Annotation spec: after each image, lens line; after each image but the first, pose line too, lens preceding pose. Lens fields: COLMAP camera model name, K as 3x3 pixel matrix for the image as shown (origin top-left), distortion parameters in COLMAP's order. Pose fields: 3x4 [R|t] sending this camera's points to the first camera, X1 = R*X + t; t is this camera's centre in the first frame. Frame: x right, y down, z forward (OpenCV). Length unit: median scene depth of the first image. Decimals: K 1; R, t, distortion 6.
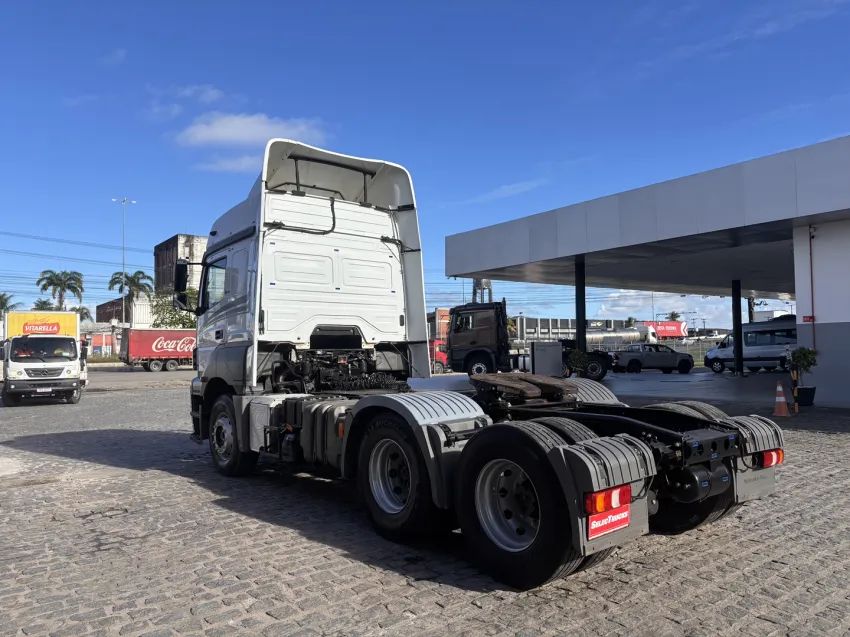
lens RADIAL K [[628.0, 0, 428.6], [0, 628.0, 323.9], [0, 0, 1]] dist [0.039039, -0.036122]
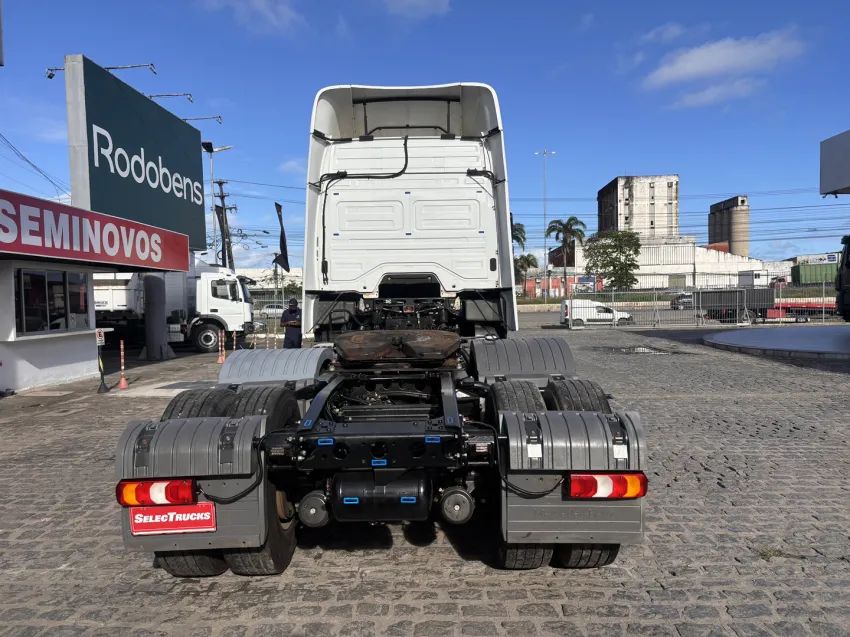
lens RADIAL K [[628.0, 0, 422.2], [0, 628.0, 327.1], [0, 0, 1]] dist [0.039039, -0.036122]
pose [[0.773288, 0.025032, -0.633561, 0.461577], [0.037196, 0.995709, 0.084741, 0.004156], [0.632963, -0.089095, 0.769038, 0.265597]]
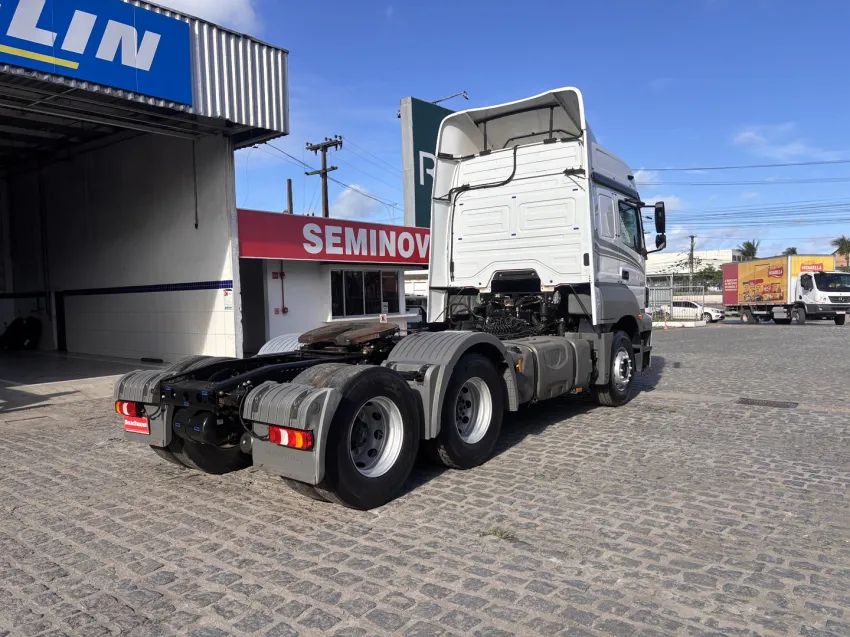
lens RADIAL K [[628.0, 0, 427.0], [0, 628.0, 320.4], [0, 0, 1]] dist [0.039039, -0.036122]
pose [[0.237382, 0.045766, -0.970338, 0.820227], [0.064668, 0.995929, 0.062793, 0.010510], [0.969261, -0.077656, 0.233457, 0.588801]]
